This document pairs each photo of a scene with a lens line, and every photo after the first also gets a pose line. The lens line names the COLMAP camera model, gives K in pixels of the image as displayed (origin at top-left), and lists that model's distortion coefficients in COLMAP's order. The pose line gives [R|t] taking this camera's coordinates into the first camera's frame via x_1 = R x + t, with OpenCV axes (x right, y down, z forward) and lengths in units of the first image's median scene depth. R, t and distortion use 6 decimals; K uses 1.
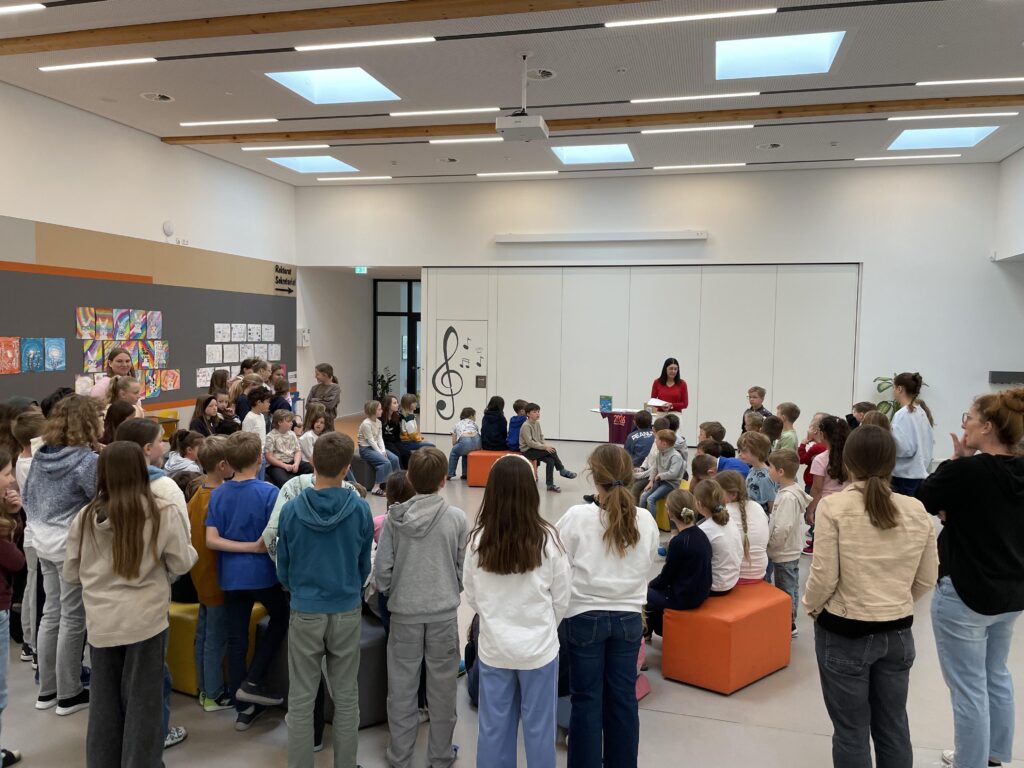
lens RADIAL K [[780.0, 0, 509.4], [0, 780.0, 381.7], [0, 0, 1]] dist [0.080976, -0.113615]
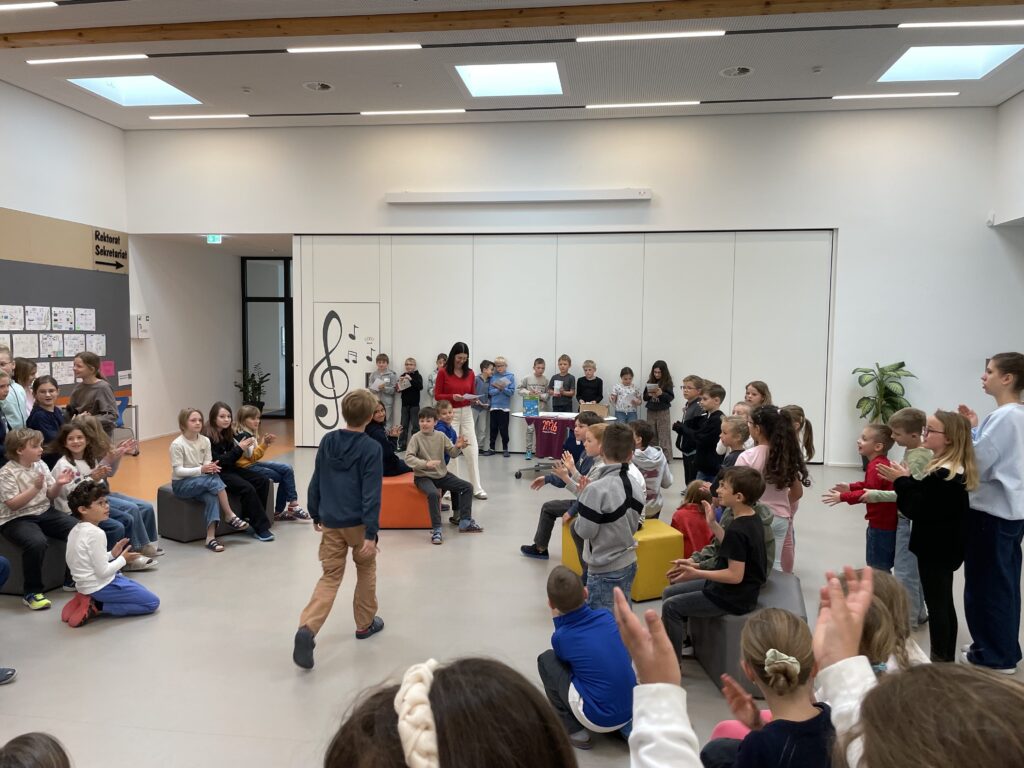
lens RADIAL K [[780.0, 0, 505.5], [0, 780.0, 386.0], [0, 0, 1]] dist [0.080976, -0.113615]
pose [[0.993926, -0.014148, 0.109137, 0.011930], [0.013381, 0.999880, 0.007756, 0.001473], [-0.109233, -0.006248, 0.993996, 0.202658]]
